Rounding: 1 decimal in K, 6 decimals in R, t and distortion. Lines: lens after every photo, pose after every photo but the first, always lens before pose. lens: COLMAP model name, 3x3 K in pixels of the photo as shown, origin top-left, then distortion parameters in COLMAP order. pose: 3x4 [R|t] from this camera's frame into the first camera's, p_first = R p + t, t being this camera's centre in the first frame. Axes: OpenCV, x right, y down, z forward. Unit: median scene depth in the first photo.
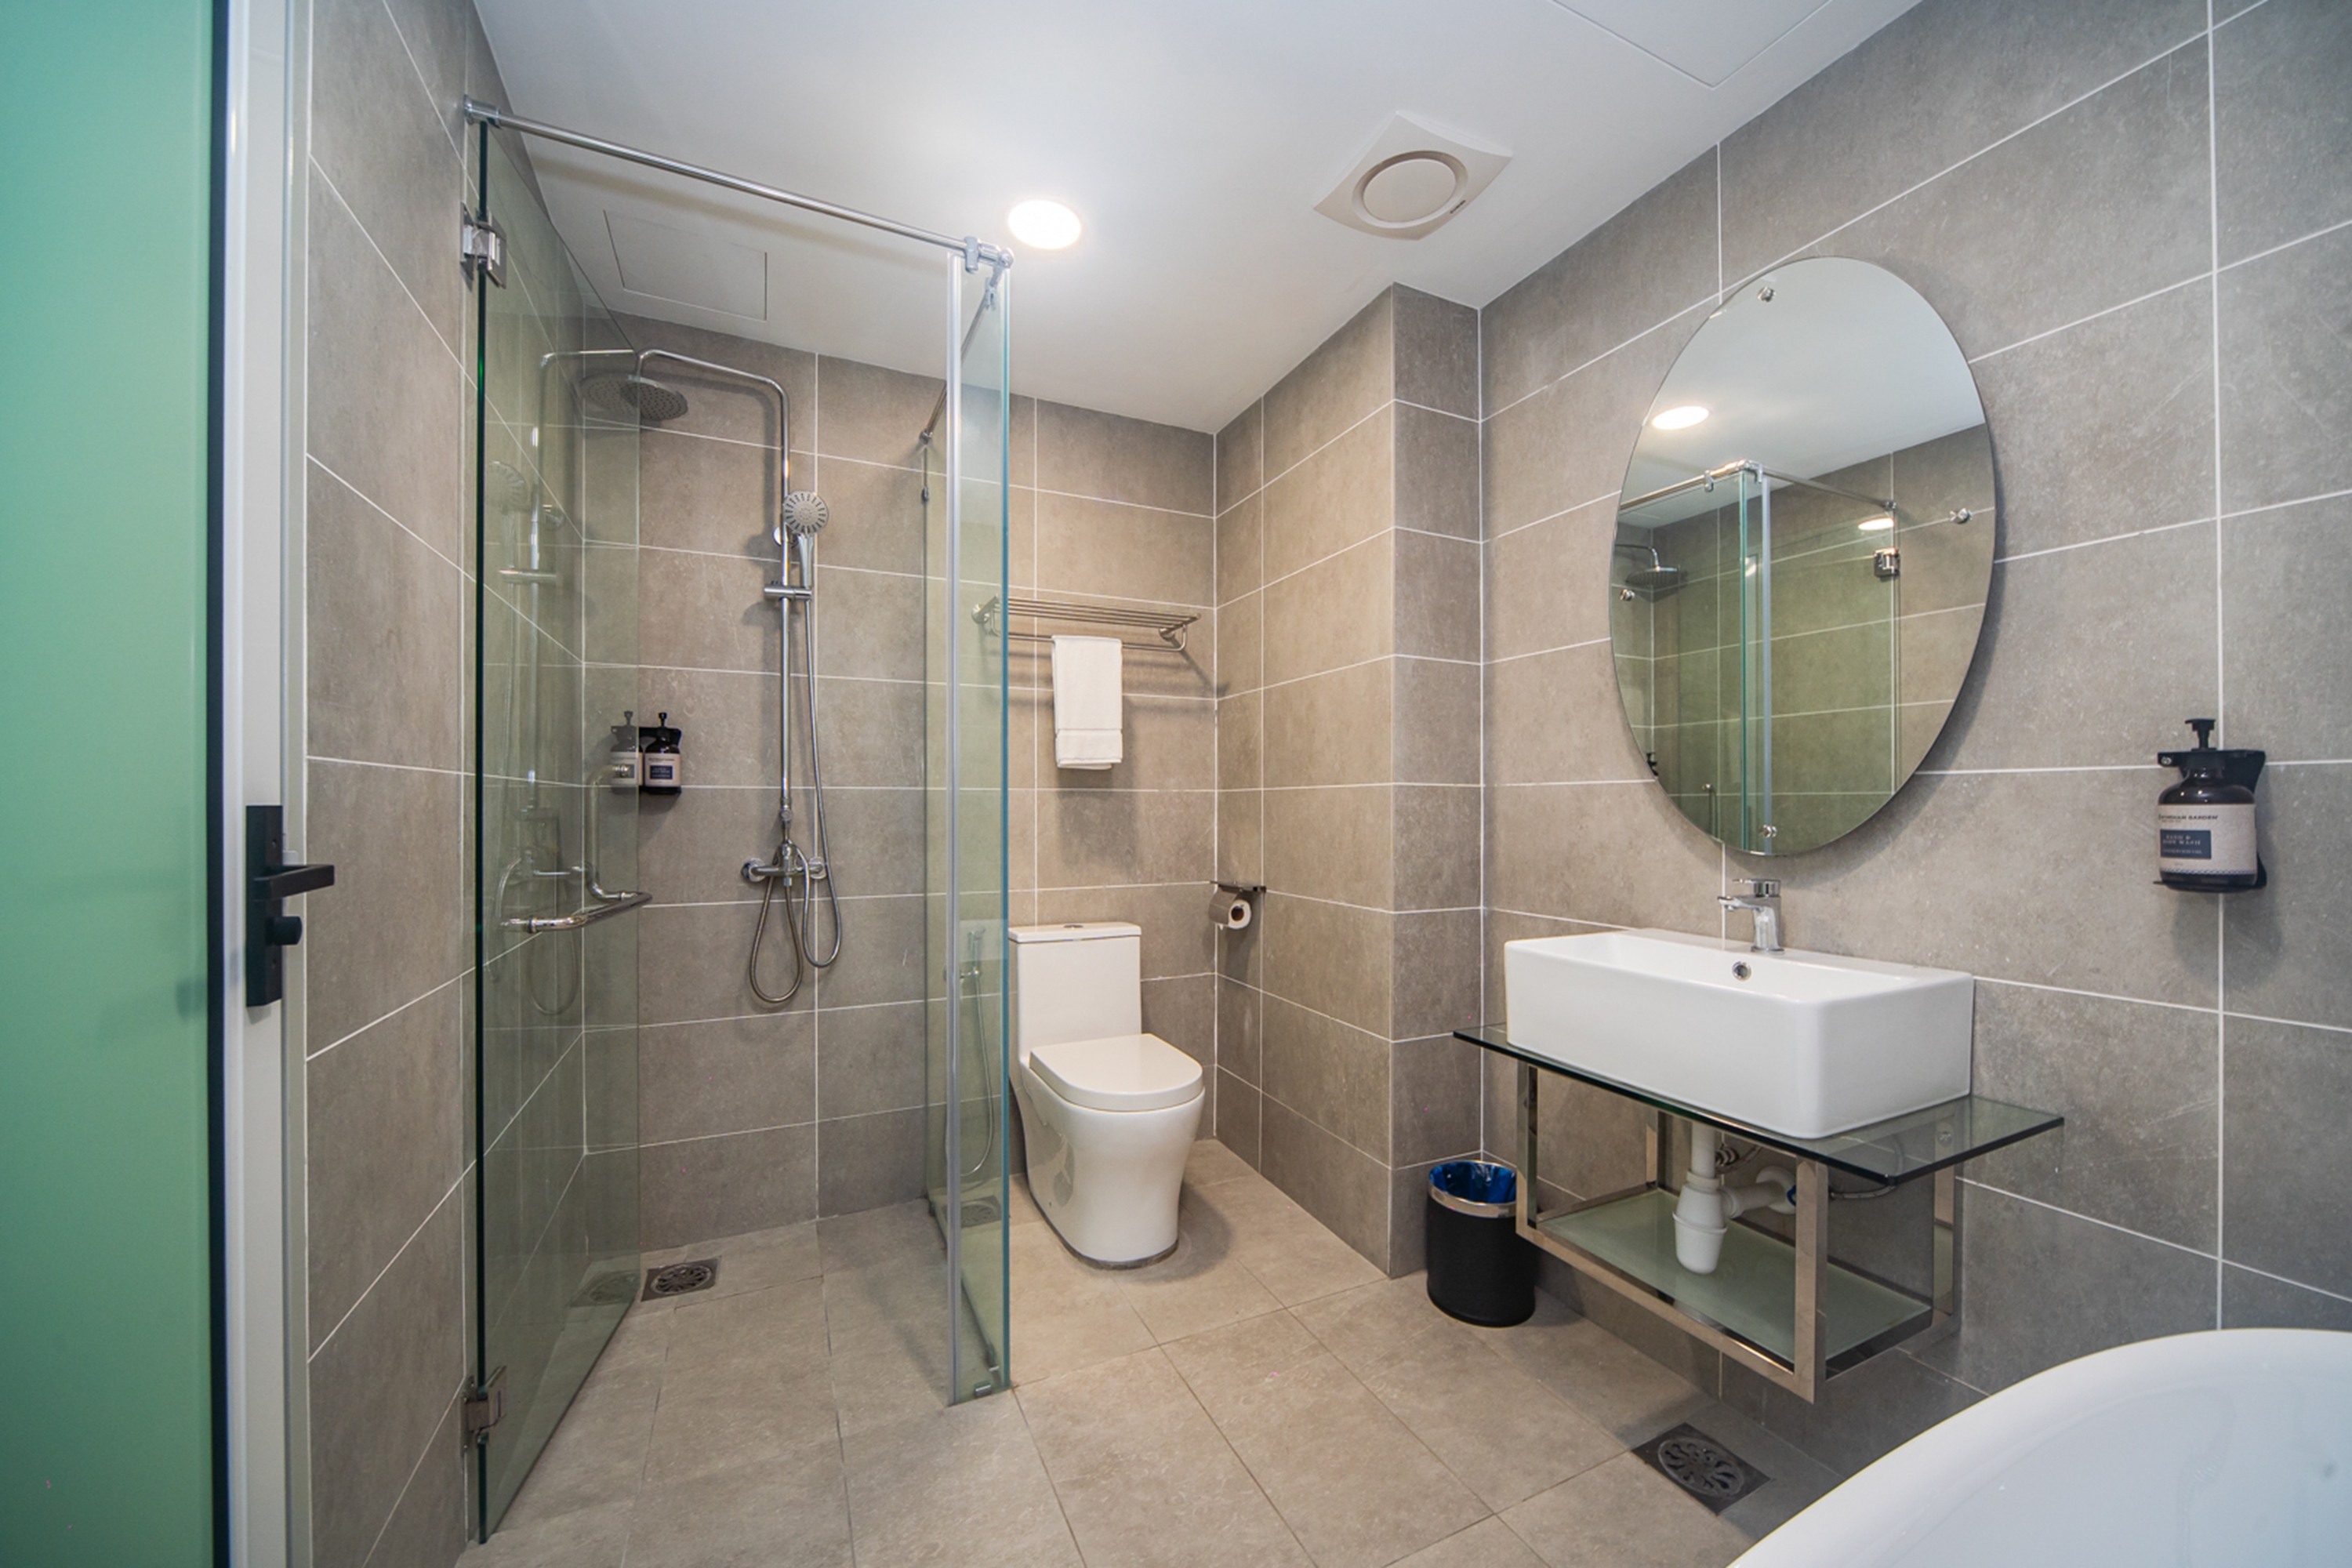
lens RADIAL K [[833.2, 0, 1166.2], [0, 833.2, 797.0], [0, 0, 1]] dist [-0.008631, 0.000494]
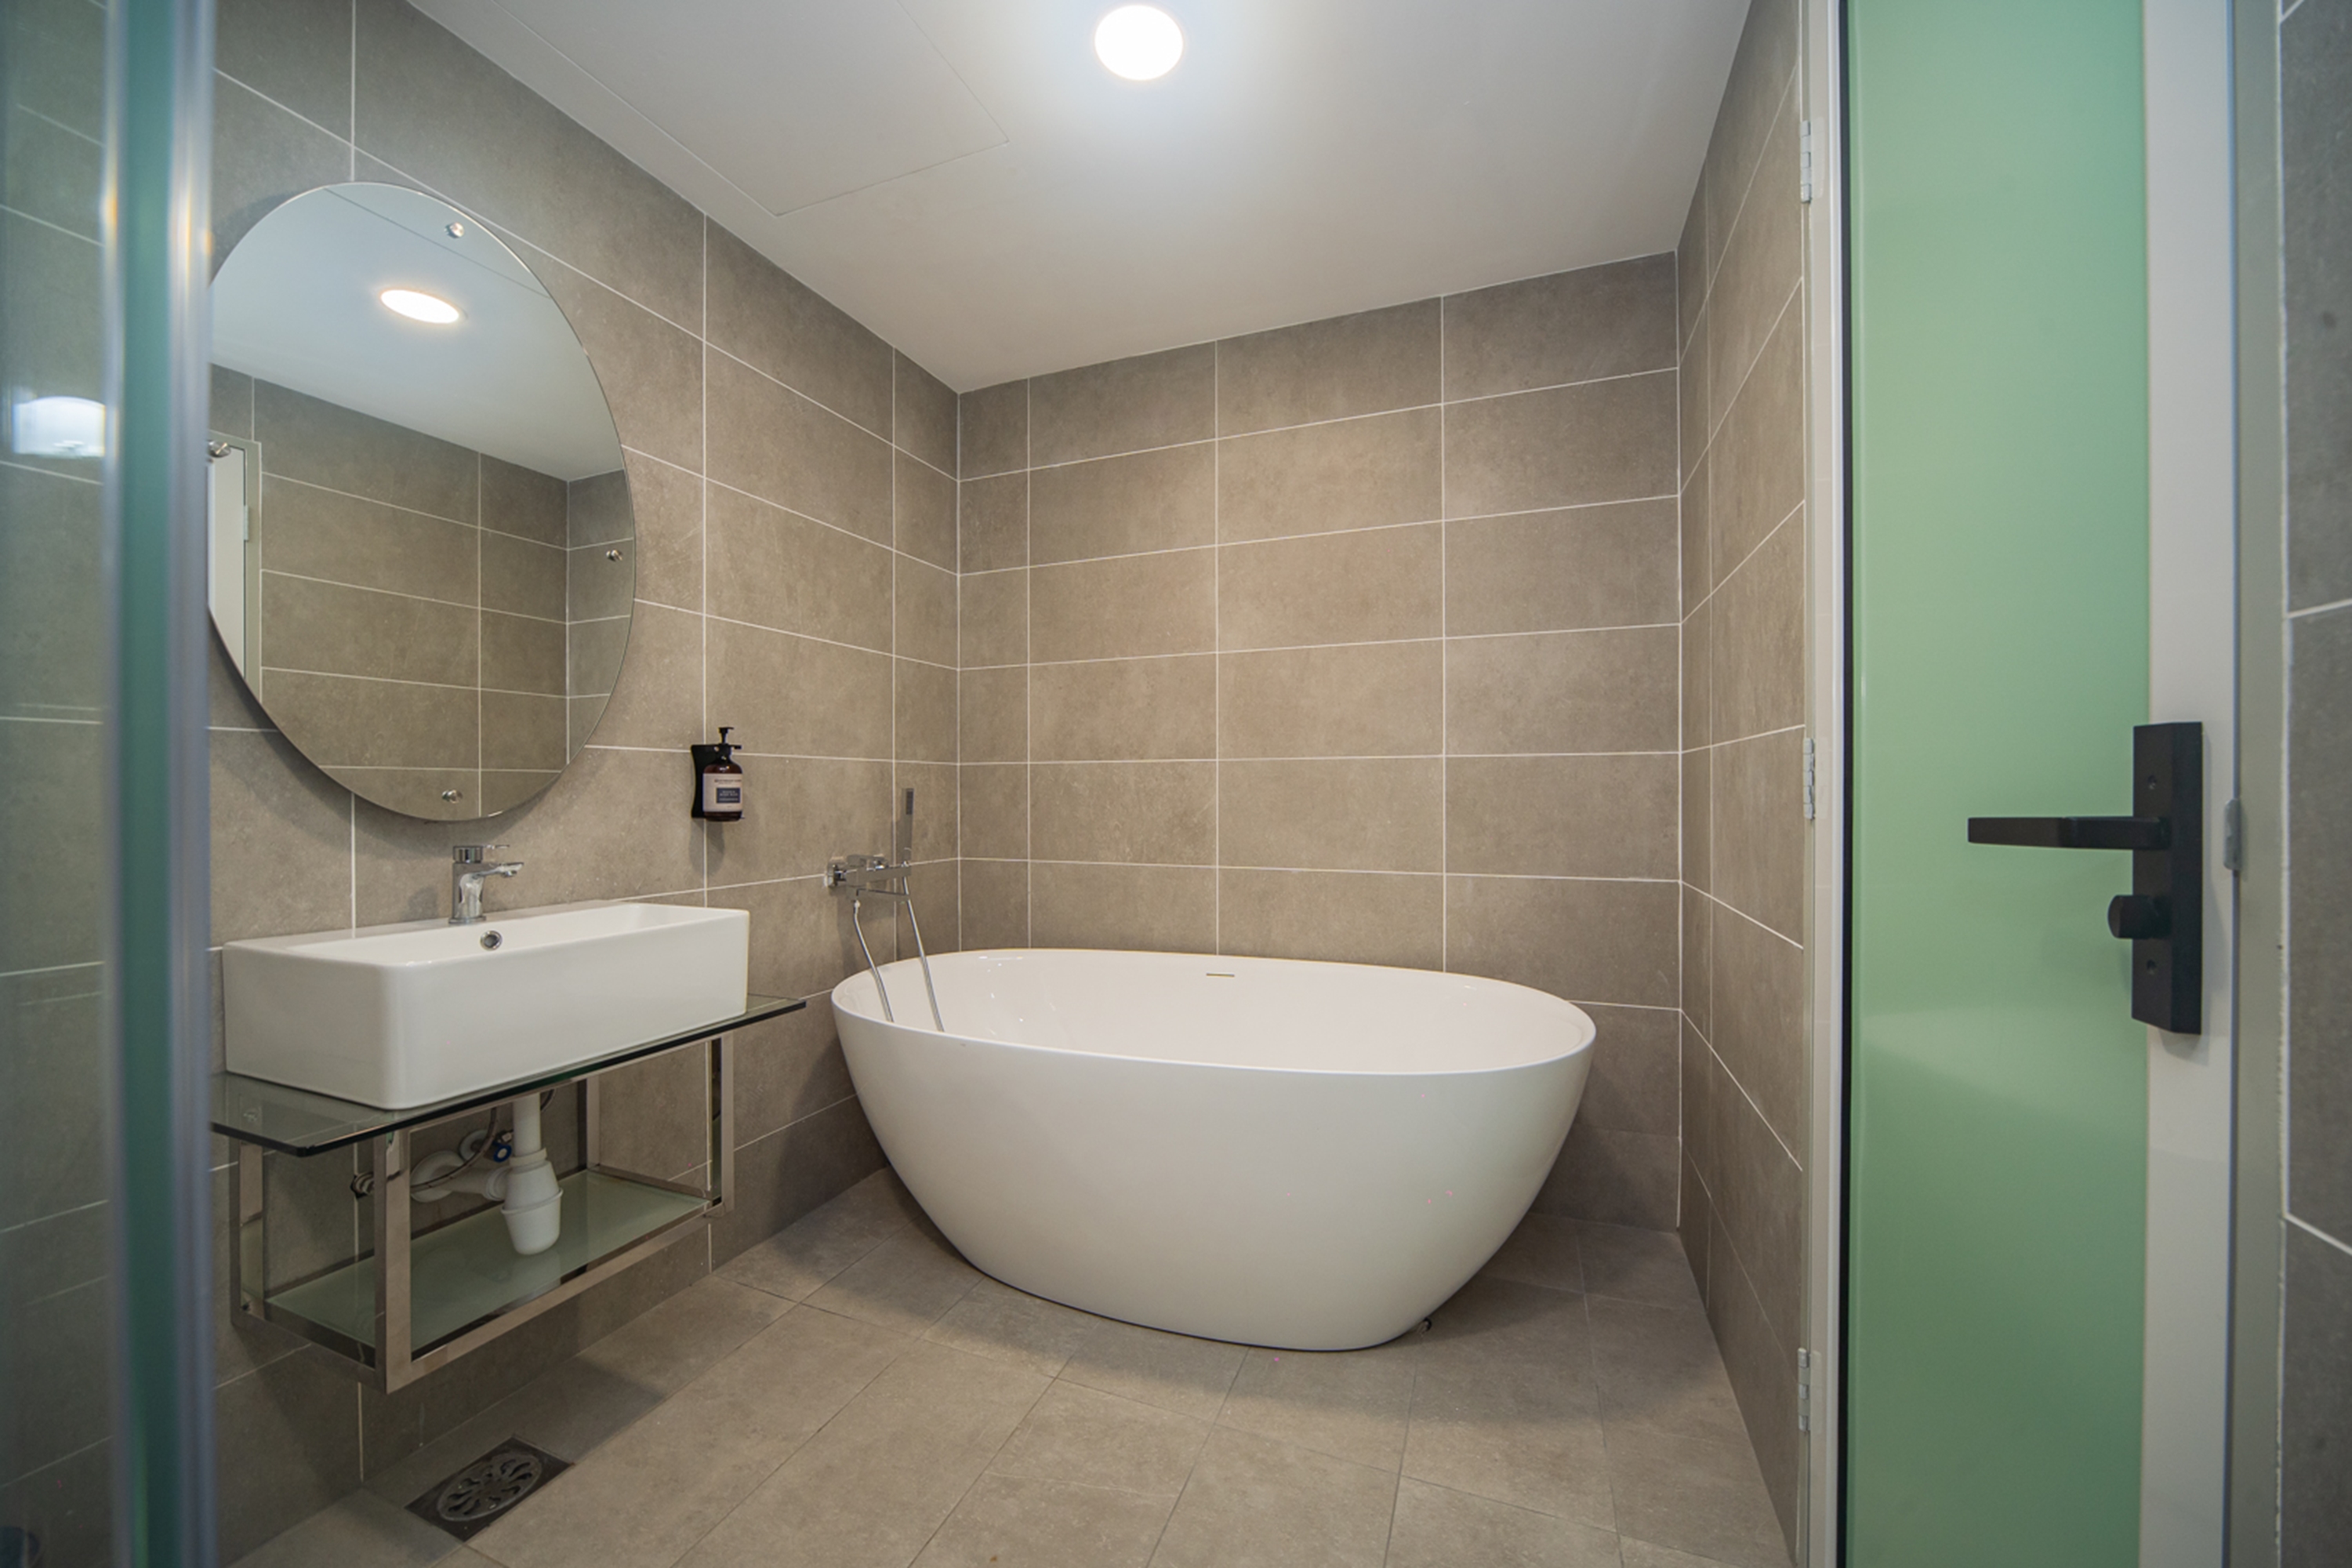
lens RADIAL K [[833.2, 0, 1166.2], [0, 833.2, 797.0], [0, 0, 1]] dist [-0.008631, 0.000494]
pose [[-0.672833, 0.003240, 0.739788, -0.398778], [0.001052, 0.999994, -0.003424, 0.035512], [-0.739794, -0.001526, -0.672832, 0.788550]]
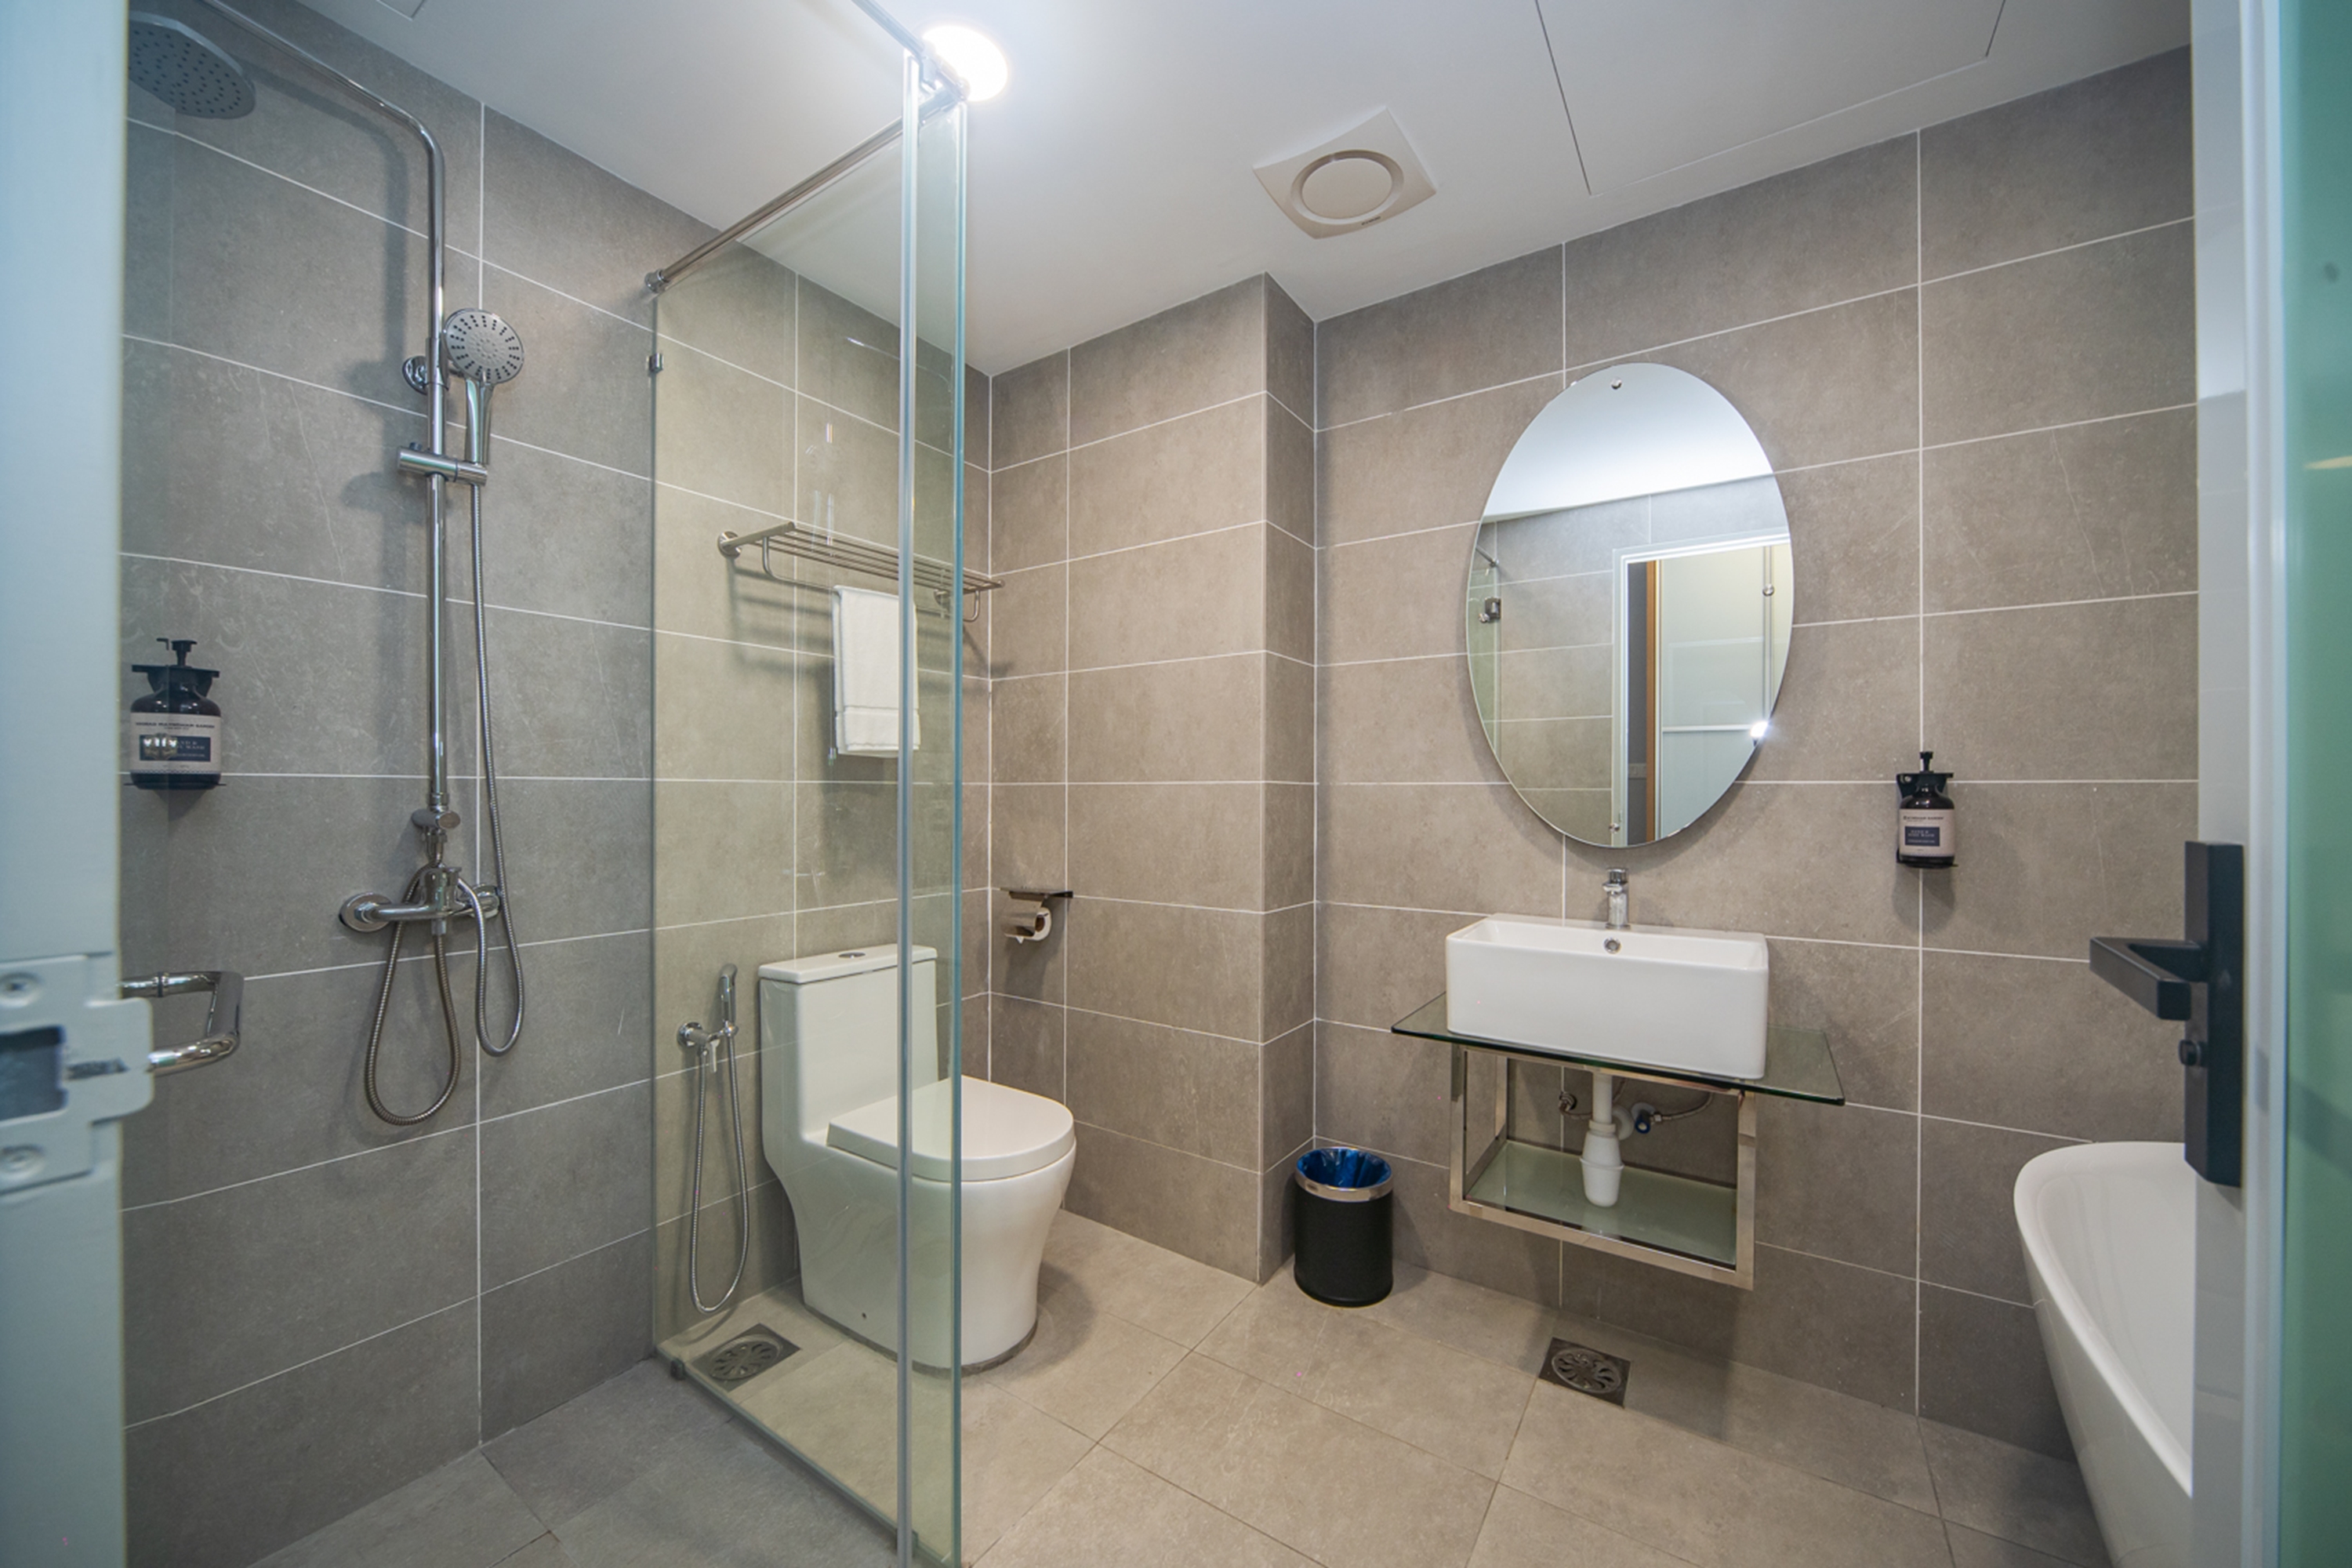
lens RADIAL K [[857.6, 0, 1169.2], [0, 857.6, 786.3], [0, 0, 1]] dist [-0.009237, 0.000146]
pose [[0.861321, 0.006810, 0.508016, -0.357484], [-0.008401, 0.999964, 0.000839, -0.011275], [-0.507992, -0.004990, 0.861347, 0.194874]]
